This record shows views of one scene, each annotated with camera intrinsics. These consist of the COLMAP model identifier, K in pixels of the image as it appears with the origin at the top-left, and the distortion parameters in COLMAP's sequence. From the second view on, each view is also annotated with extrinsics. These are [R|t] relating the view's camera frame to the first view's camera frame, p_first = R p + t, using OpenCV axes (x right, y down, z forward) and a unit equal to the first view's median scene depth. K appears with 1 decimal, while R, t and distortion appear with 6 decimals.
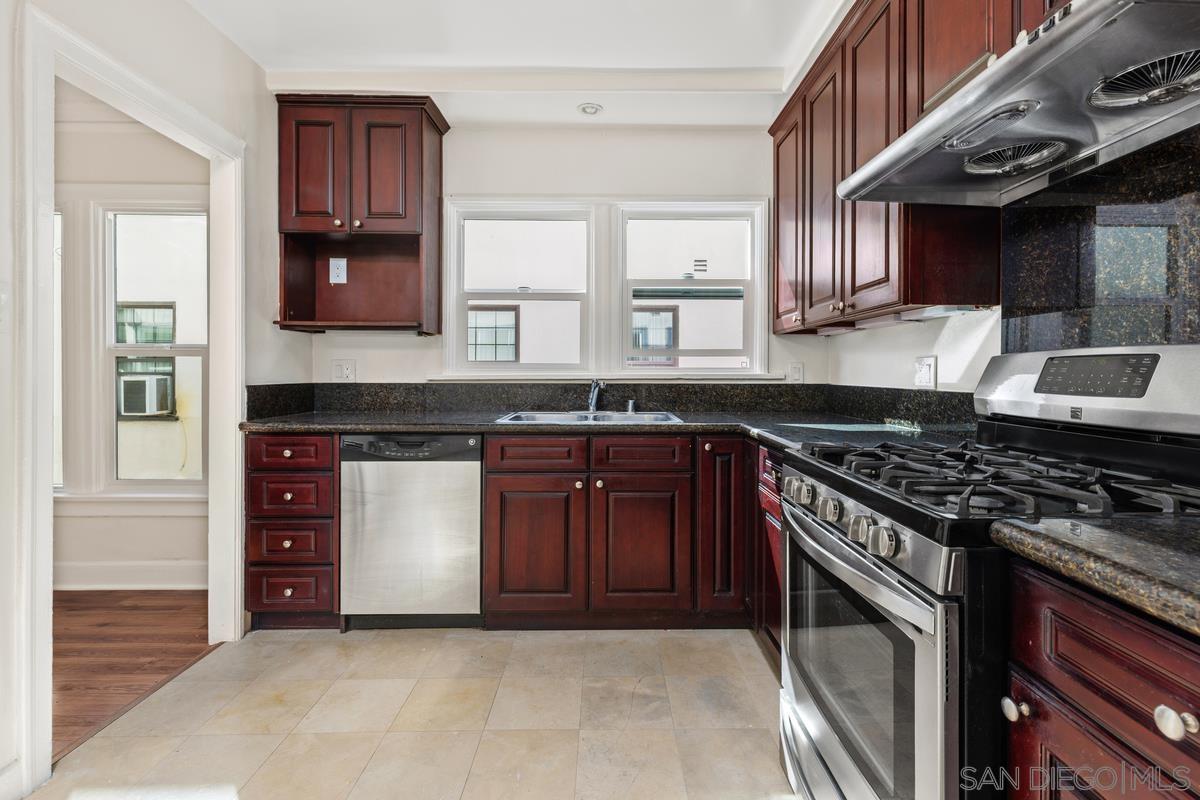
lens RADIAL K [[553.8, 0, 630.0], [0, 553.8, 373.3], [0, 0, 1]] dist [0.010877, 0.000041]
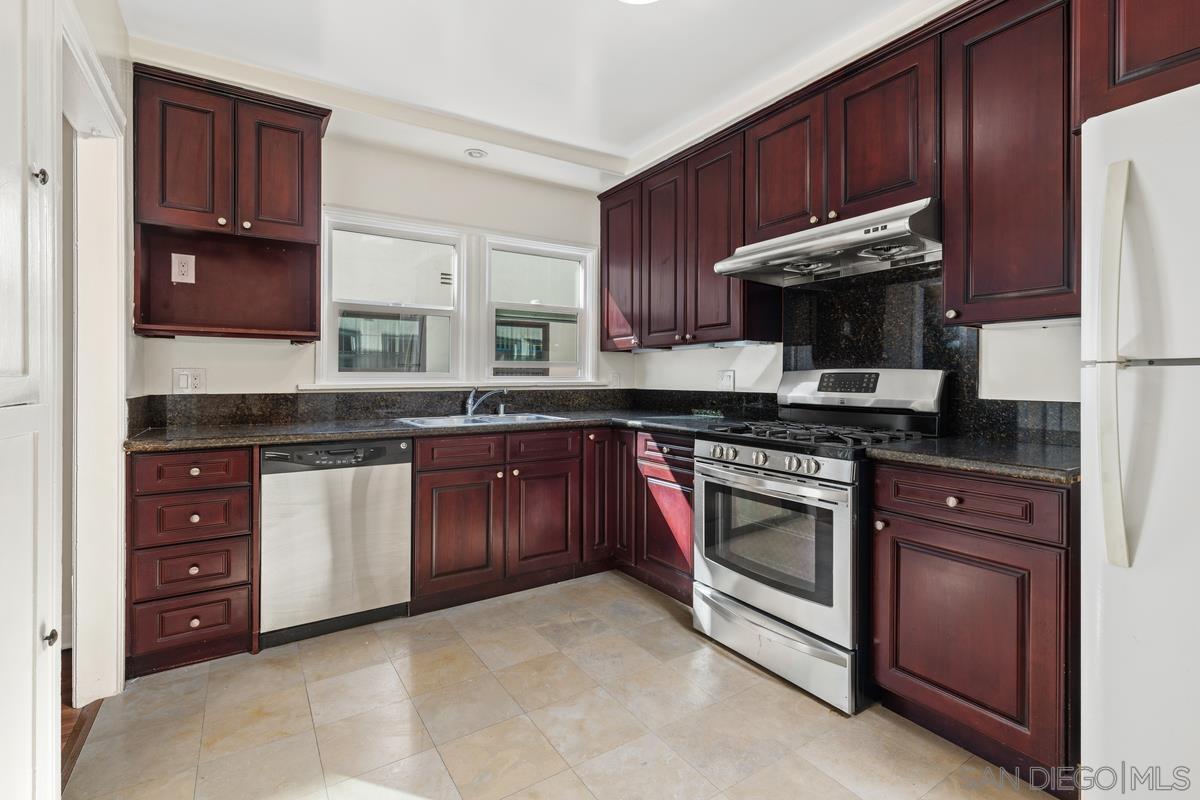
lens RADIAL K [[539.2, 0, 599.5], [0, 539.2, 381.9], [0, 0, 1]] dist [0.004928, -0.000151]
pose [[0.850840, -0.006185, 0.525388, -0.513801], [0.003436, 0.999975, 0.006207, -0.007192], [-0.525414, -0.003476, 0.850840, -0.108207]]
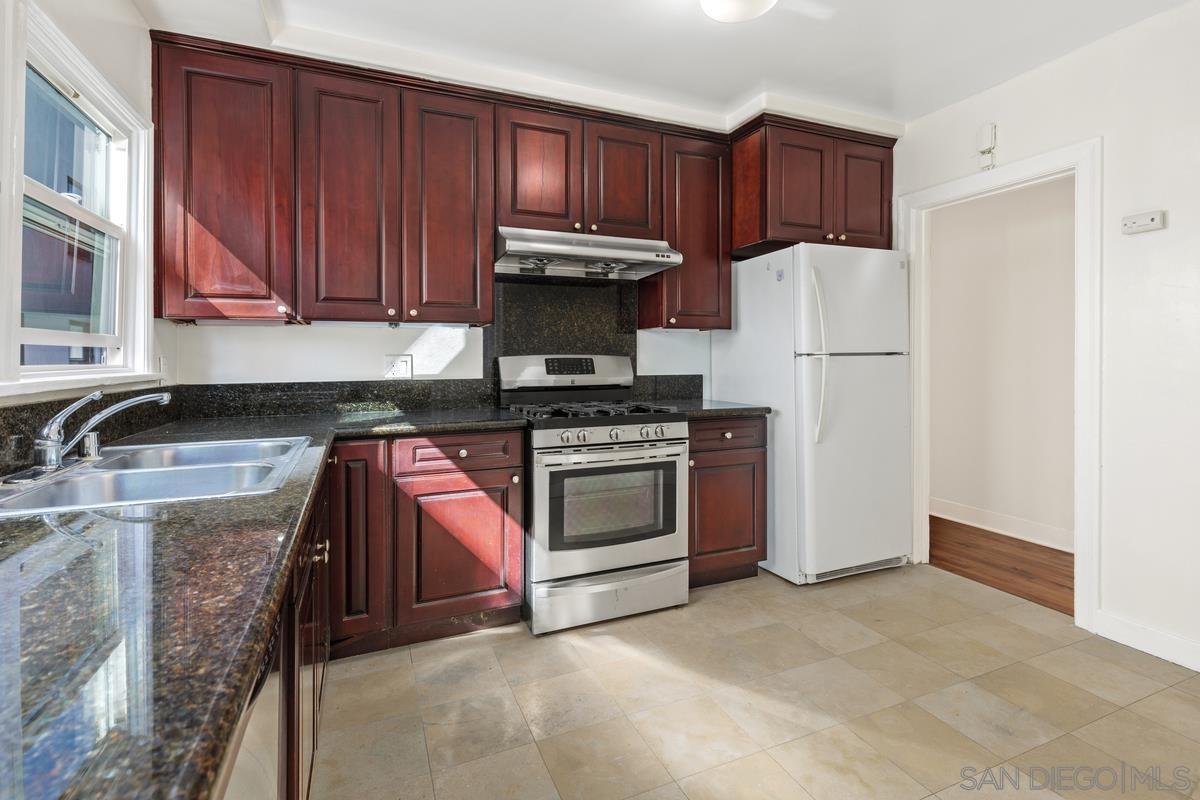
lens RADIAL K [[551.6, 0, 589.2], [0, 551.6, 362.2], [0, 0, 1]] dist [0.001474, 0.000300]
pose [[-0.363375, -0.007055, 0.931616, -0.758922], [0.008106, 0.999910, 0.010734, -0.020566], [-0.931608, 0.011452, -0.363285, 0.936921]]
